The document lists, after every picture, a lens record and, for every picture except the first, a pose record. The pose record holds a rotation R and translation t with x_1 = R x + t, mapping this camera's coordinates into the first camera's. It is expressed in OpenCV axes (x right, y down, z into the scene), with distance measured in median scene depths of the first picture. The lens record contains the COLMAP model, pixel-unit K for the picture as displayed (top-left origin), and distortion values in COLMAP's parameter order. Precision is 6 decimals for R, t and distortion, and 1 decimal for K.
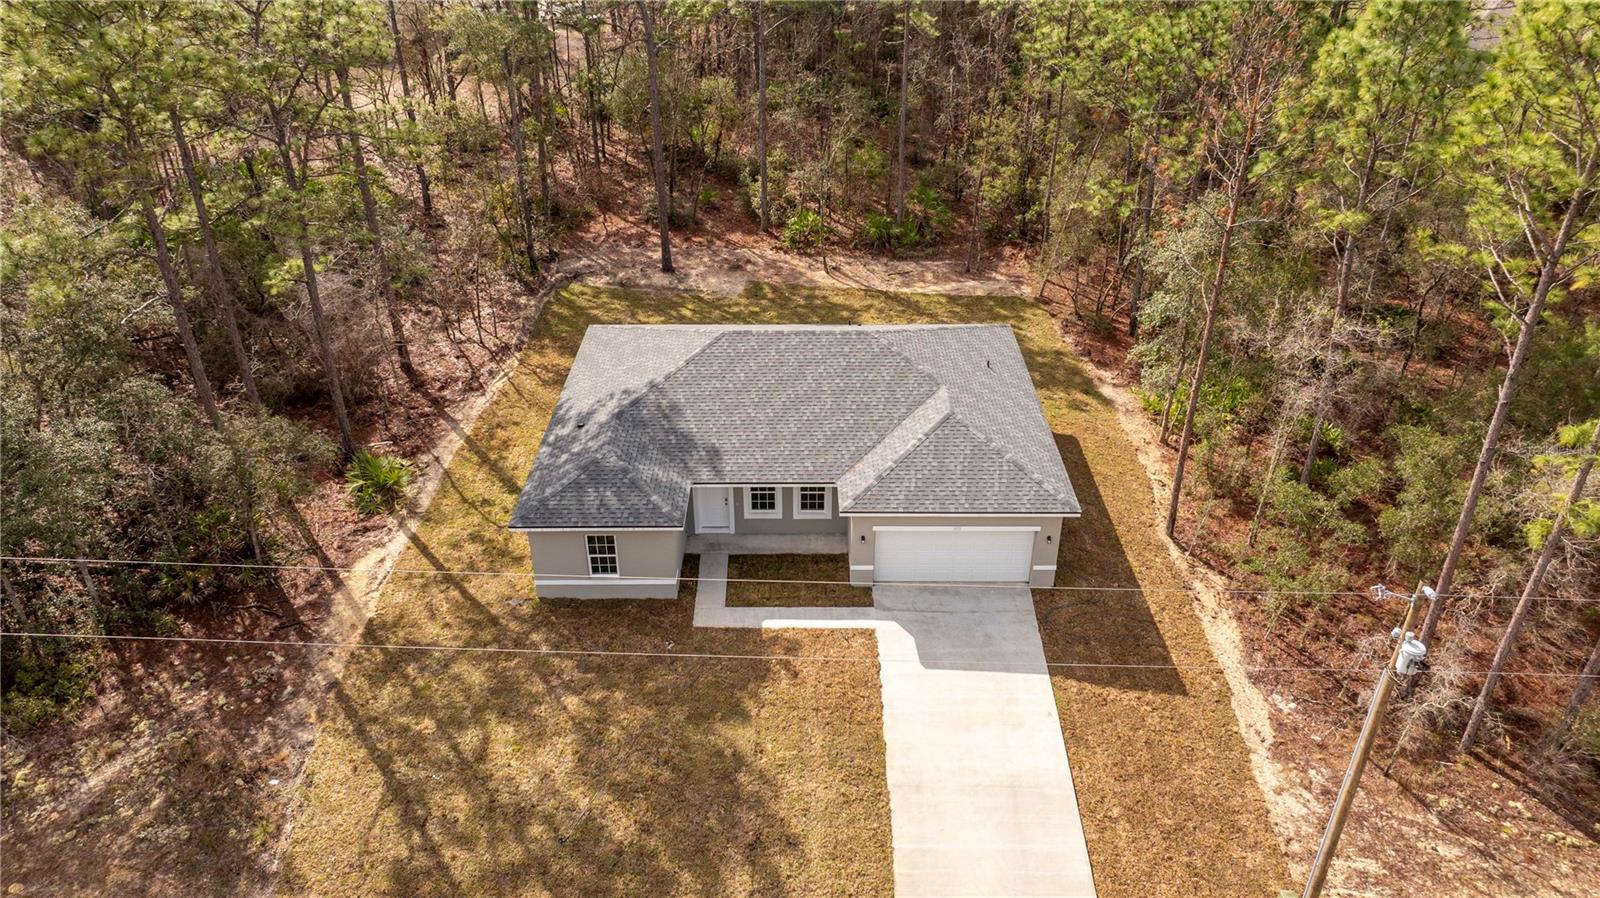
lens RADIAL K [[1123.1, 0, 798.6], [0, 1123.1, 450.8], [0, 0, 1]] dist [-0.013492, 0.003801]
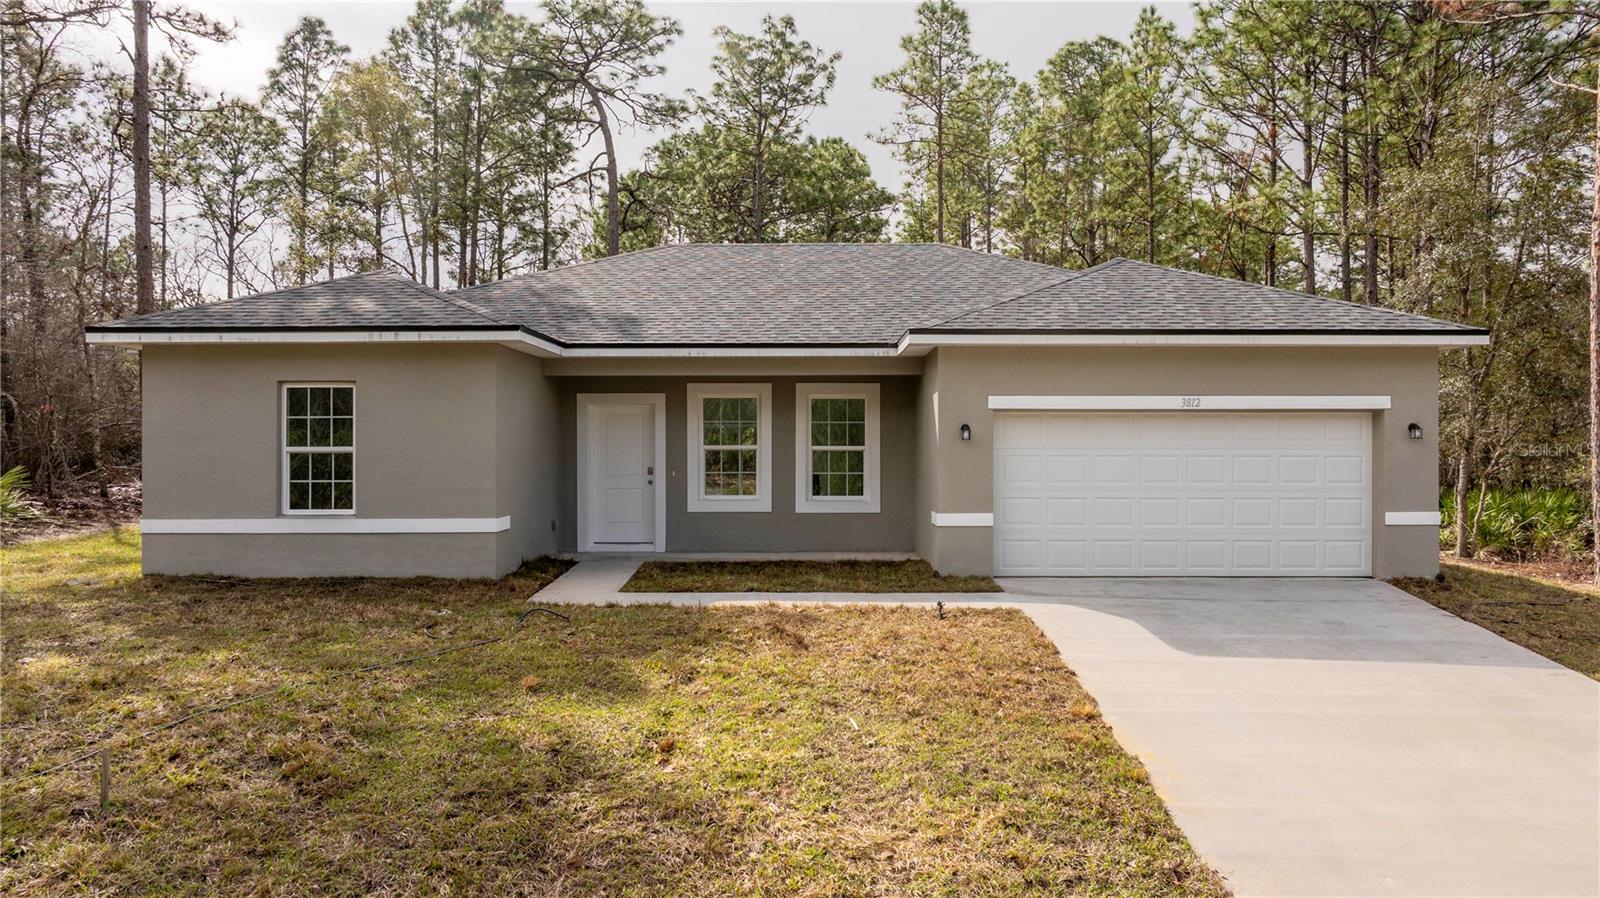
lens RADIAL K [[1123.1, 0, 806.3], [0, 1123.1, 446.6], [0, 0, 1]] dist [-0.013492, 0.003801]
pose [[0.999991, 0.000286, 0.004133, -0.002667], [0.001884, 0.857108, -0.515134, 0.301125], [-0.003689, 0.515137, 0.857100, 0.660801]]
